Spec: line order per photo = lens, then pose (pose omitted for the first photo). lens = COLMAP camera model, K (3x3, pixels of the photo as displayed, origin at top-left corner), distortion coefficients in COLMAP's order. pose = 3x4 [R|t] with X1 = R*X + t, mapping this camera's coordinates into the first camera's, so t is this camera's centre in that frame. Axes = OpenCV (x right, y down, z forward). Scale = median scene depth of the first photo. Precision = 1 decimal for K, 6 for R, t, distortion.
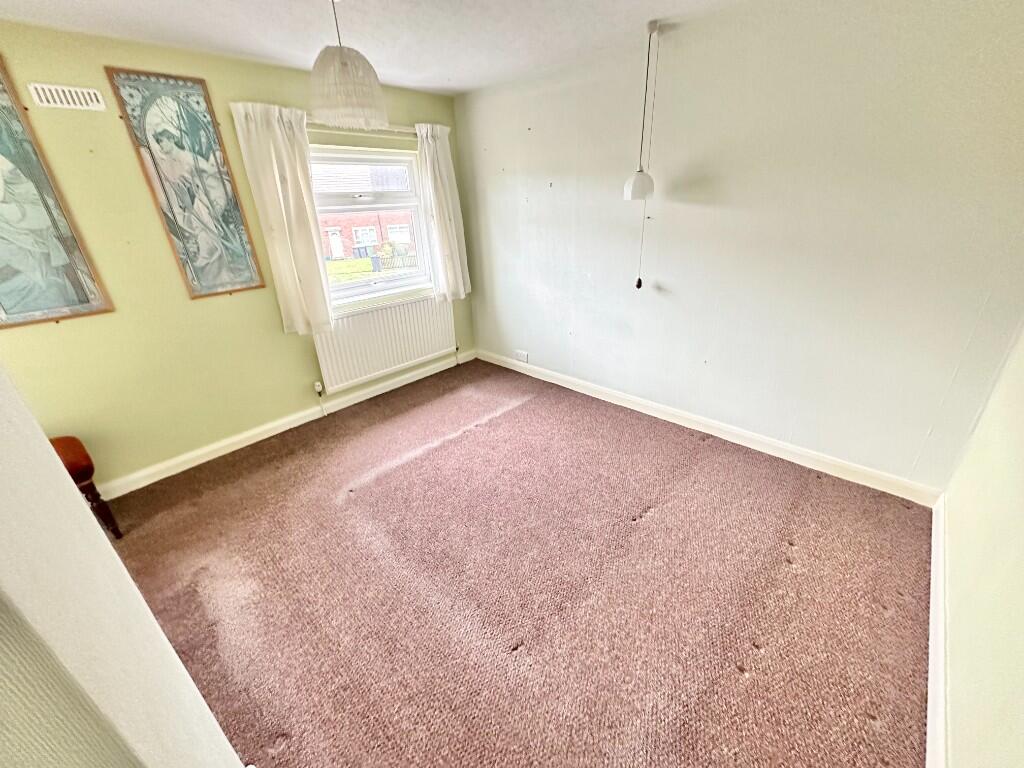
lens RADIAL K [[408.6, 0, 514.1], [0, 408.6, 383.4], [0, 0, 1]] dist [0.001045, -0.000924]
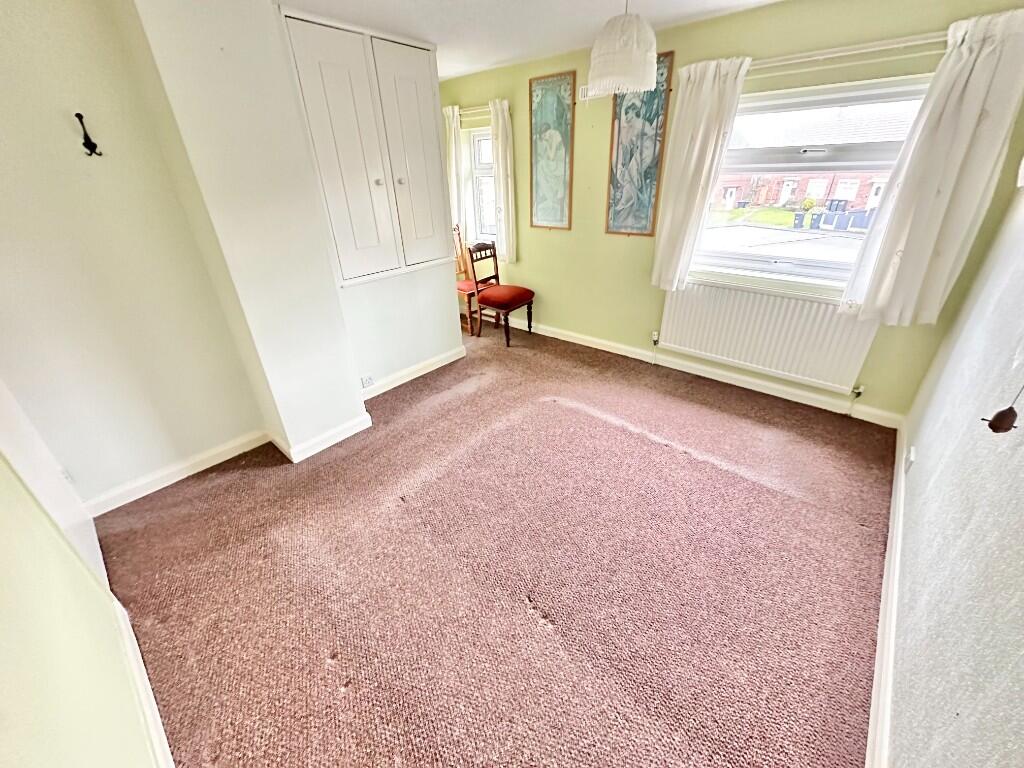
lens RADIAL K [[408.6, 0, 512.8], [0, 408.6, 384.3], [0, 0, 1]] dist [0.001045, -0.000924]
pose [[0.034089, 0.501048, -0.864748, 0.628145], [-0.384222, 0.805324, 0.451471, -0.284367], [0.922611, 0.316865, 0.219967, 0.540407]]
